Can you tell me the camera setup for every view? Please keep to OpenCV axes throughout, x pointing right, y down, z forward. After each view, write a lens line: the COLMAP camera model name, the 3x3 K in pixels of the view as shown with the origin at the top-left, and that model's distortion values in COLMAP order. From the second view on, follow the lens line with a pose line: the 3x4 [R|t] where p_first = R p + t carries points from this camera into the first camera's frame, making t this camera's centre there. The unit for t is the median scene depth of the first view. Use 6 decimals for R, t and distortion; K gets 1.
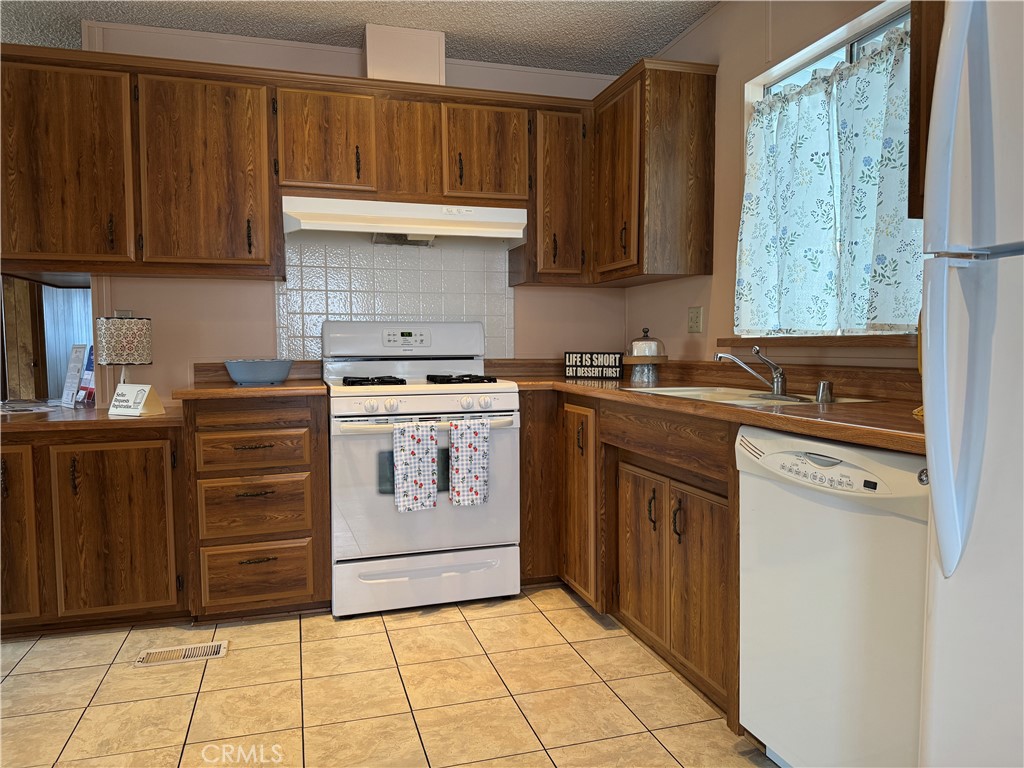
lens RADIAL K [[718.7, 0, 515.0], [0, 718.7, 389.3], [0, 0, 1]] dist [0.037494, -0.052690]
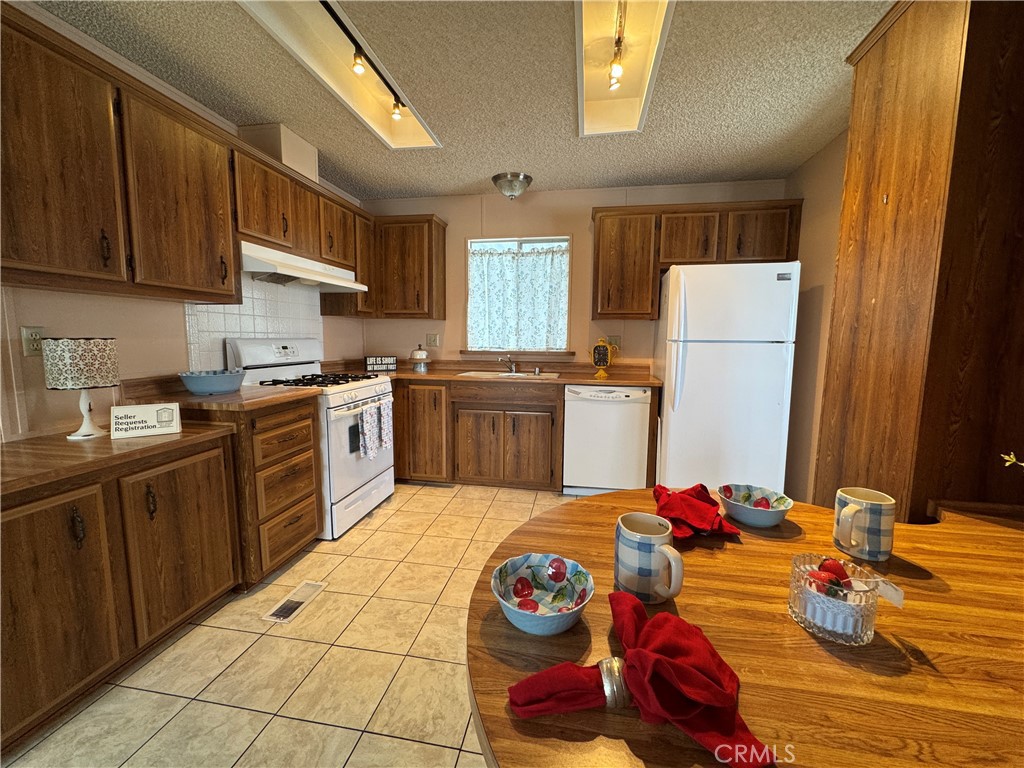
lens RADIAL K [[411.6, 0, 513.9], [0, 411.6, 384.1], [0, 0, 1]] dist [-0.008339, 0.001242]
pose [[0.445741, -0.089362, 0.890691, -0.799701], [0.042062, 0.995997, 0.078877, -0.058991], [-0.894173, 0.002305, 0.447715, 0.274954]]
